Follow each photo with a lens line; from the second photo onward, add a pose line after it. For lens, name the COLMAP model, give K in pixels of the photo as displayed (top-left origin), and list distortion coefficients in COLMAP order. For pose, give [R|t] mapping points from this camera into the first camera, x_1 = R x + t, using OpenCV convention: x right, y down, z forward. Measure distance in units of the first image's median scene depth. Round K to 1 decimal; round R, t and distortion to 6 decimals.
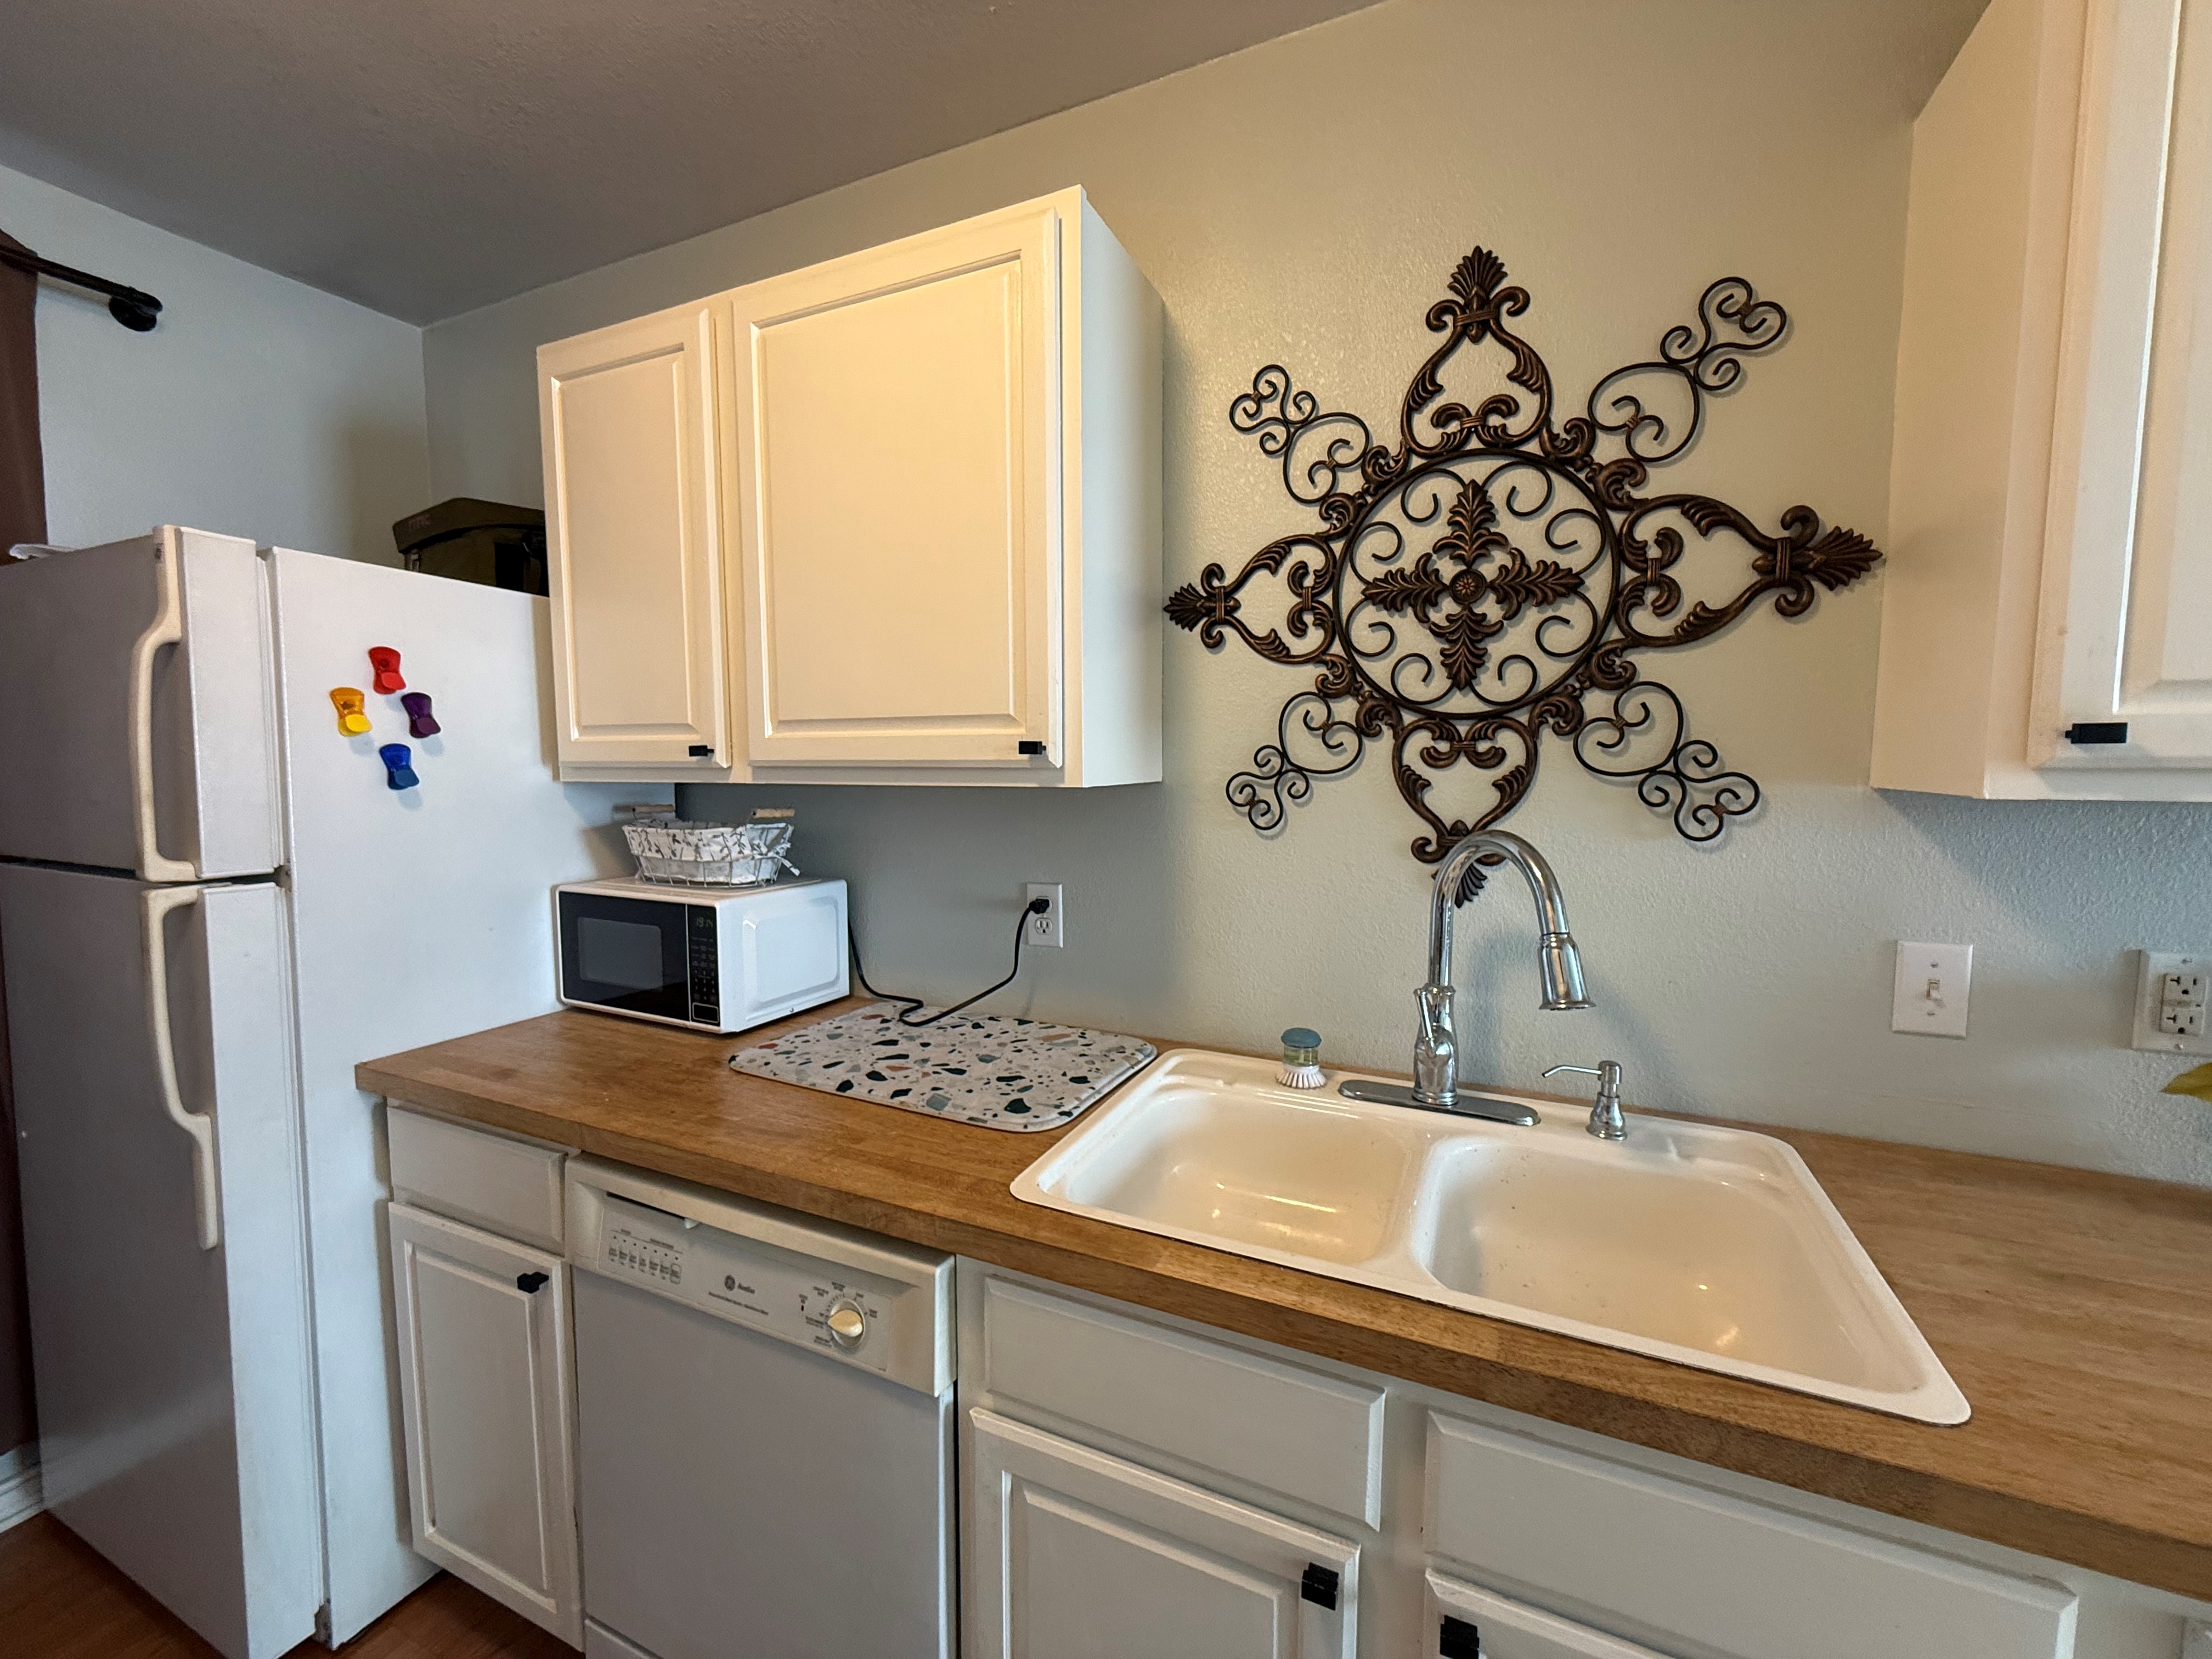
lens RADIAL K [[883.2, 0, 1109.2], [0, 883.2, 828.7], [0, 0, 1]] dist [0.000984, -0.000373]
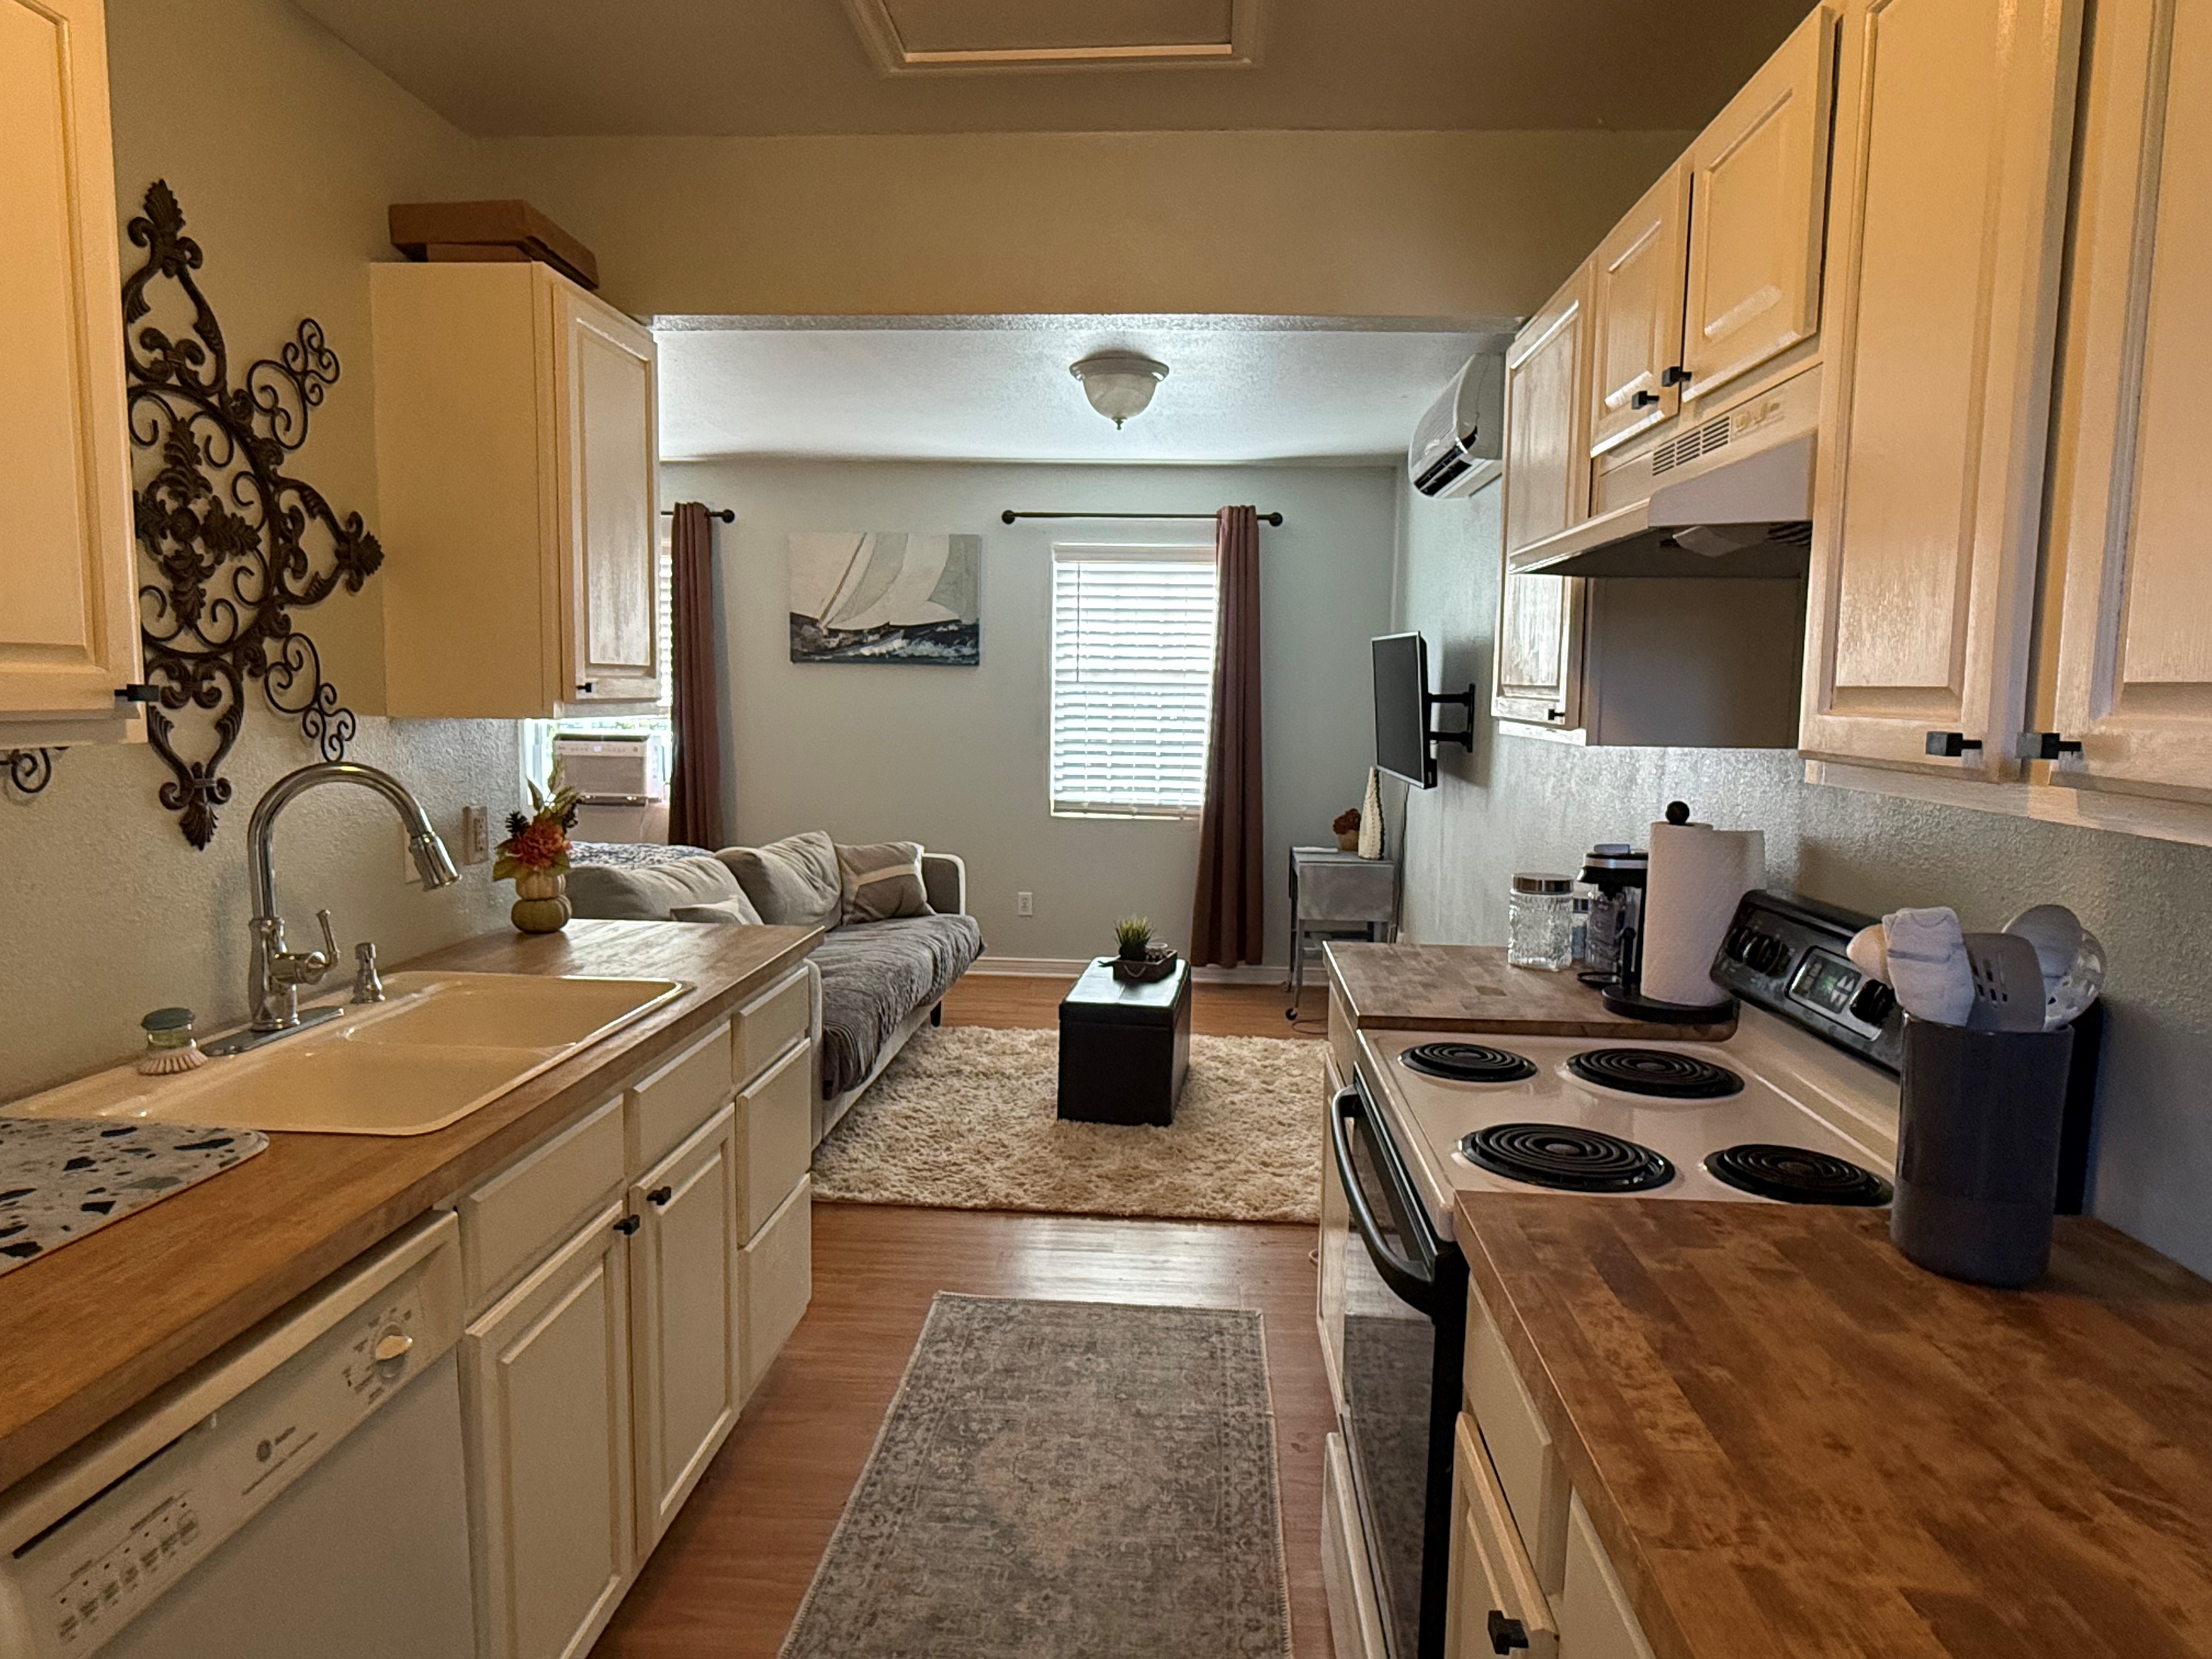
lens RADIAL K [[1364.0, 0, 1118.2], [0, 1364.0, 836.1], [0, 0, 1]] dist [0.004262, -0.000839]
pose [[-0.355179, -0.106722, 0.928686, -1.463557], [0.058968, 0.988925, 0.136197, -0.078337], [-0.932937, 0.103137, -0.344952, 0.607511]]
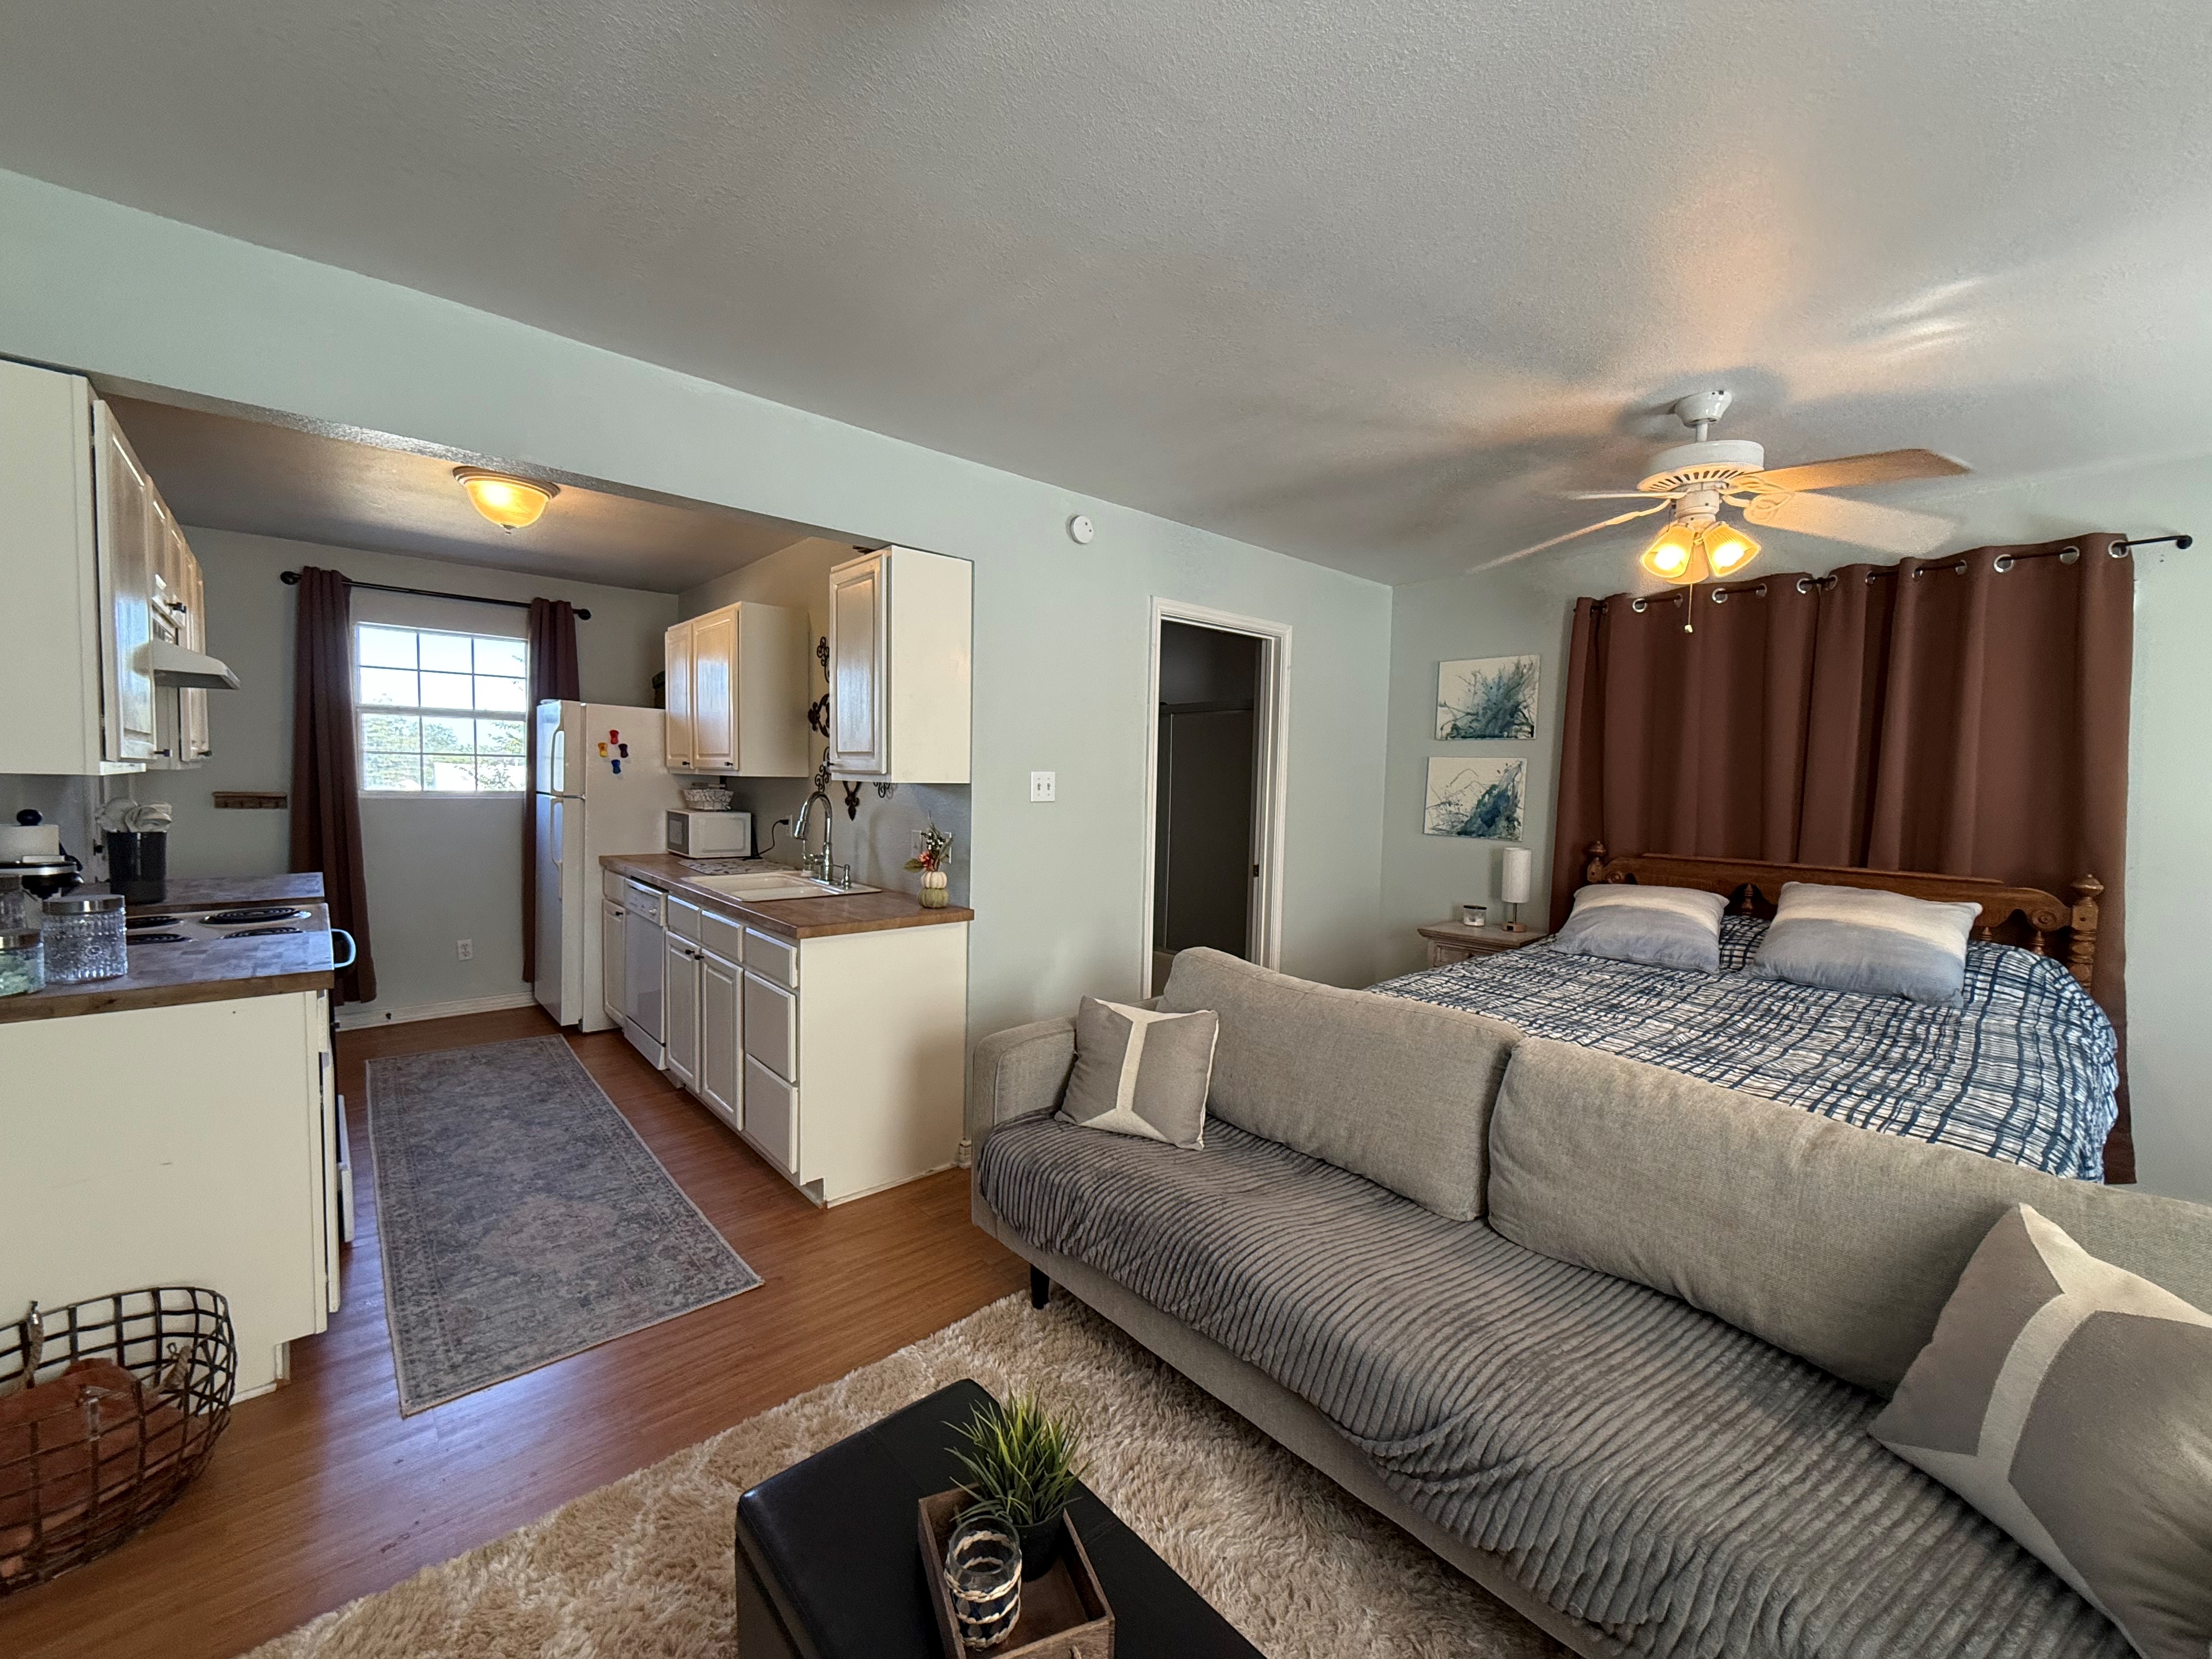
lens RADIAL K [[883.2, 0, 1113.9], [0, 883.2, 832.9], [0, 0, 1]] dist [0.000984, -0.000373]
pose [[0.915277, 0.048385, -0.399910, 2.532116], [-0.055771, 0.998420, -0.006843, 0.108601], [0.398947, 0.028566, 0.916529, -1.435849]]
